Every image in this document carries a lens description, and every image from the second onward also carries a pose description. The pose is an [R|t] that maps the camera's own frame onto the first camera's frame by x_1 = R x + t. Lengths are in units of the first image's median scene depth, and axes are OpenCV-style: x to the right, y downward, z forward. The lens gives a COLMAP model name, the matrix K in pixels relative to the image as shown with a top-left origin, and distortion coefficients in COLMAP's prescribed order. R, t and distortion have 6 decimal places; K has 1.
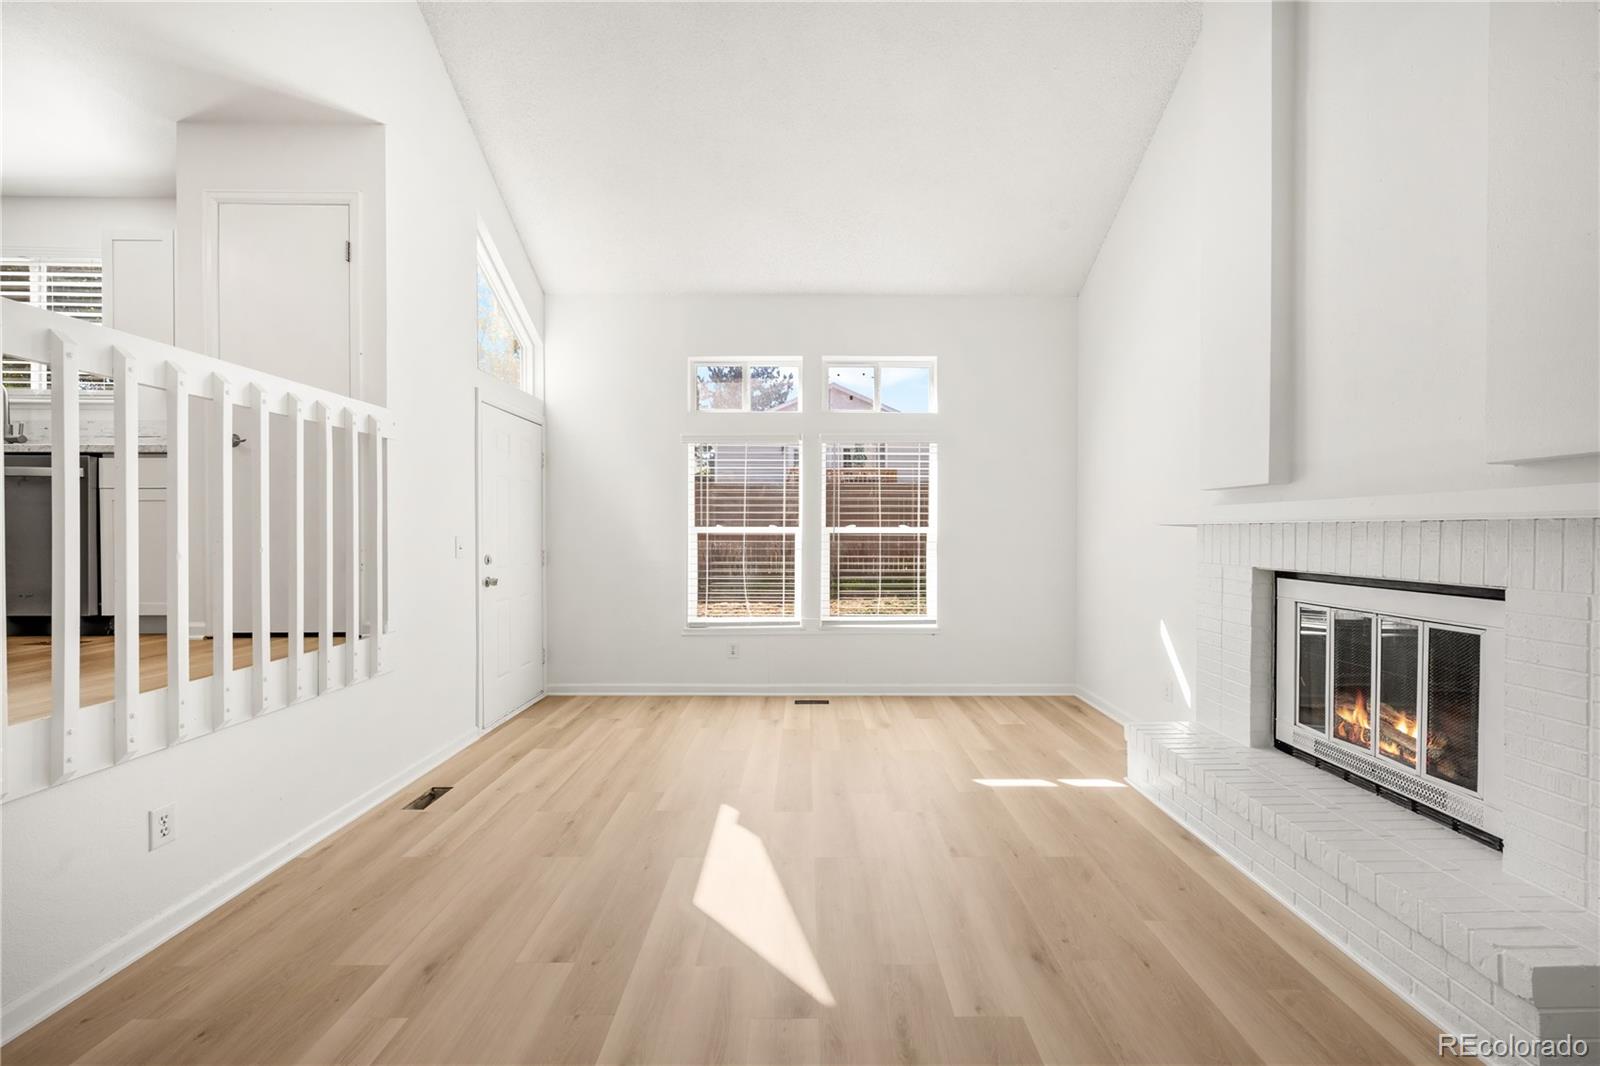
lens RADIAL K [[673.3, 0, 800.0], [0, 673.3, 533.0], [0, 0, 1]] dist [0.001331, -0.000011]
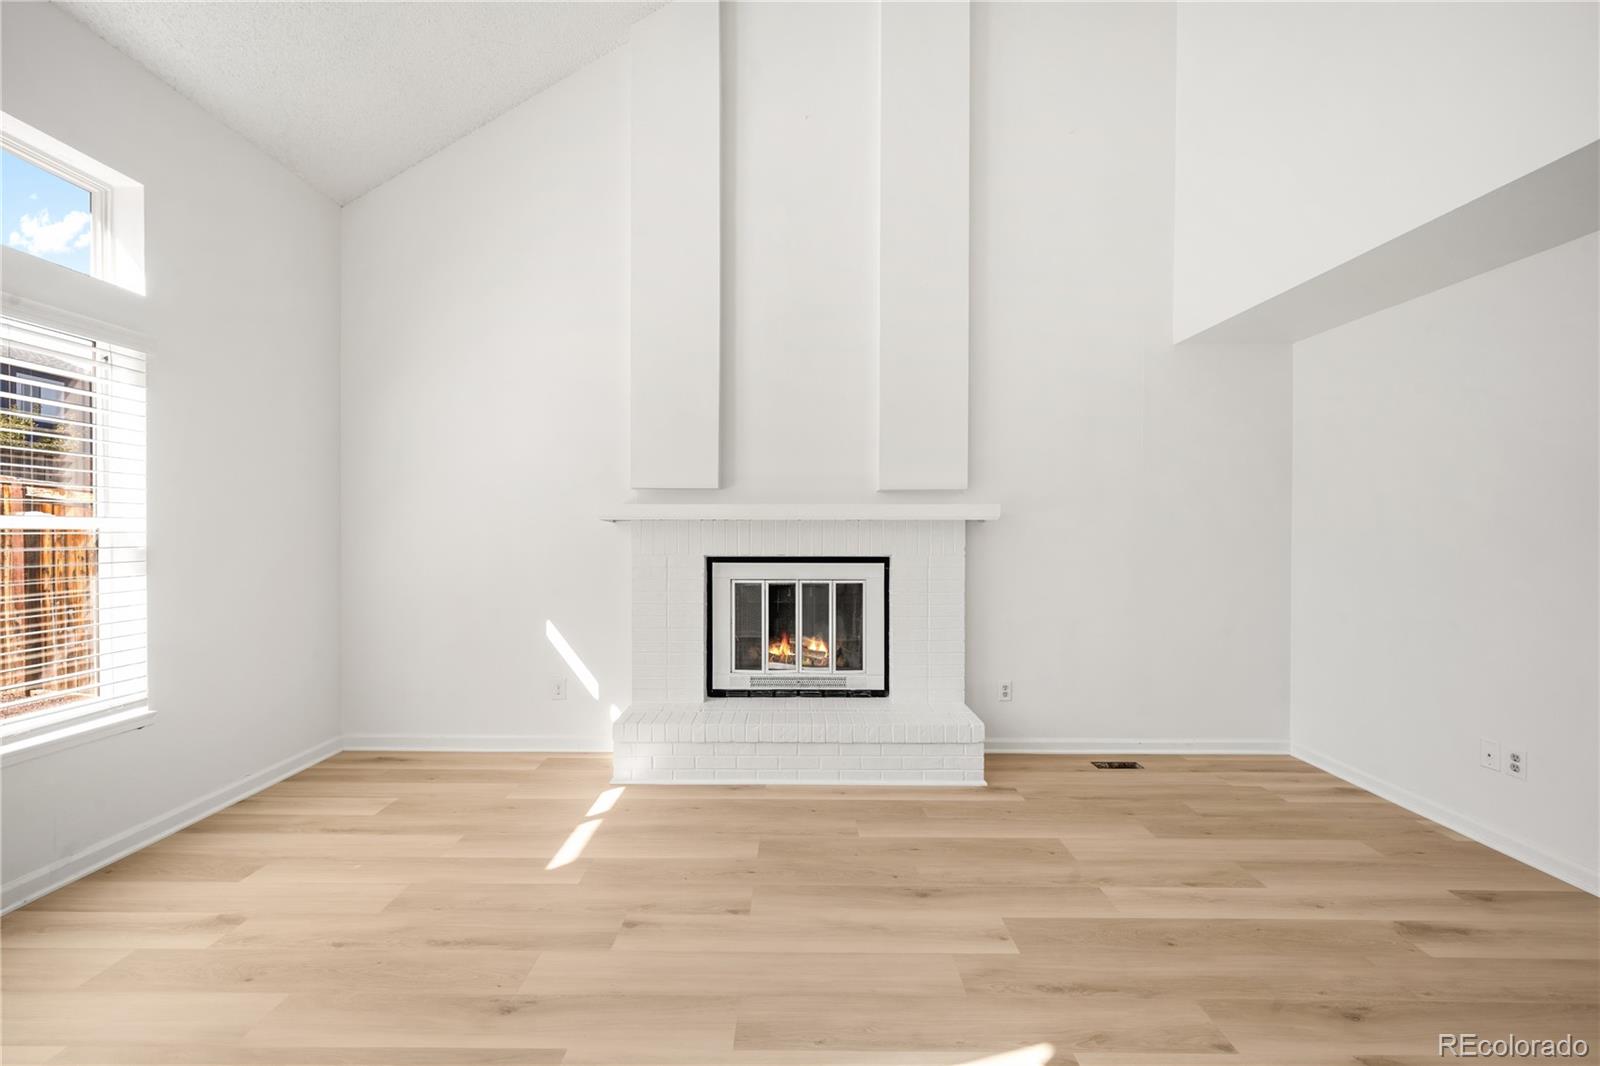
lens RADIAL K [[650.7, 0, 800.0], [0, 650.7, 533.0], [0, 0, 1]] dist [-0.000099, 0.000111]
pose [[-0.032650, -0.008271, 0.999433, -0.561067], [0.003344, 0.999959, 0.008384, 0.000697], [-0.999461, 0.003616, -0.032621, 0.932111]]
